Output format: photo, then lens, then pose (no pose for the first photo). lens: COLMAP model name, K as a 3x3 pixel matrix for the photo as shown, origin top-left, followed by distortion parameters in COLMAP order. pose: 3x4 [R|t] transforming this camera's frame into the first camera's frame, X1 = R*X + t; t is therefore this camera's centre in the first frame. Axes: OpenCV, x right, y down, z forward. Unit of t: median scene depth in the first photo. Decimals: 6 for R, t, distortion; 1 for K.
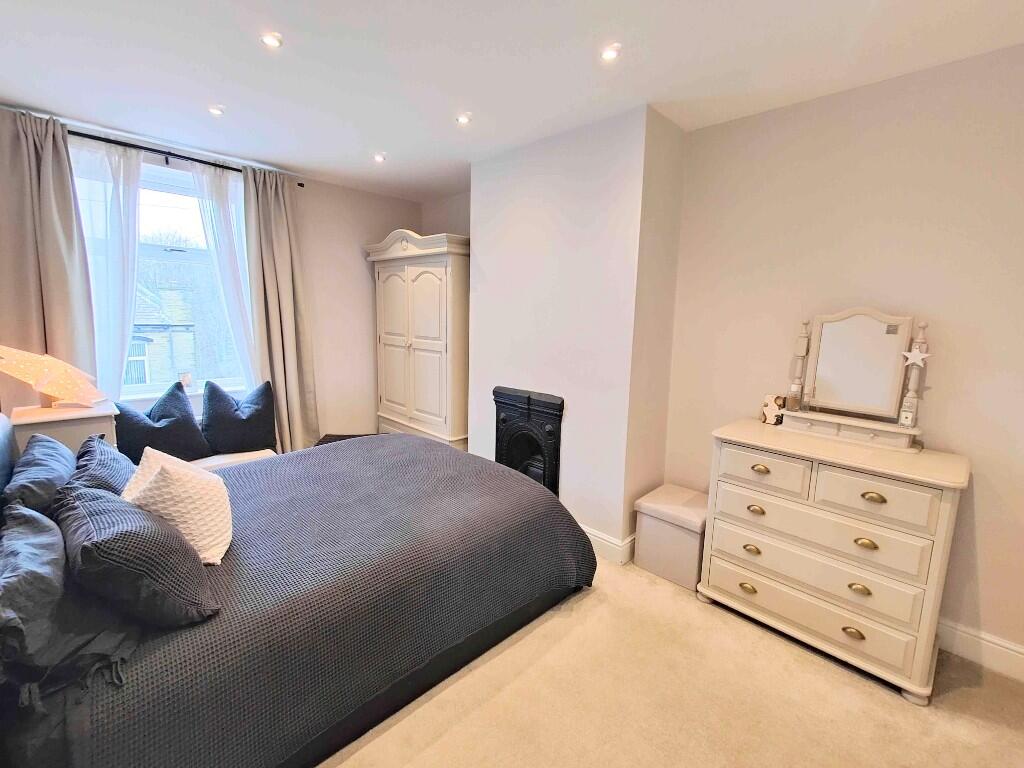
lens RADIAL K [[442.5, 0, 512.0], [0, 442.5, 384.0], [0, 0, 1]] dist [0.001081, 0.000220]
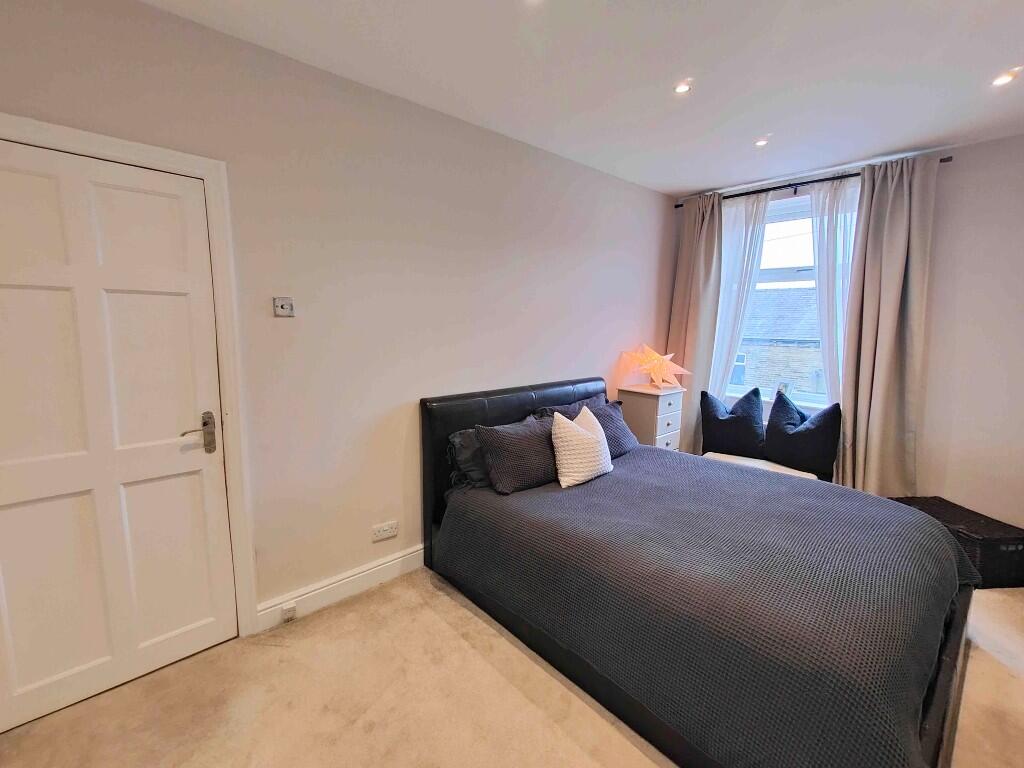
lens RADIAL K [[442.5, 0, 512.0], [0, 442.5, 384.0], [0, 0, 1]] dist [0.001081, 0.000220]
pose [[-0.029543, 0.118057, -0.992567, 0.394731], [-0.170517, 0.977850, 0.121382, -0.045765], [0.984912, 0.172836, -0.008758, 0.391385]]
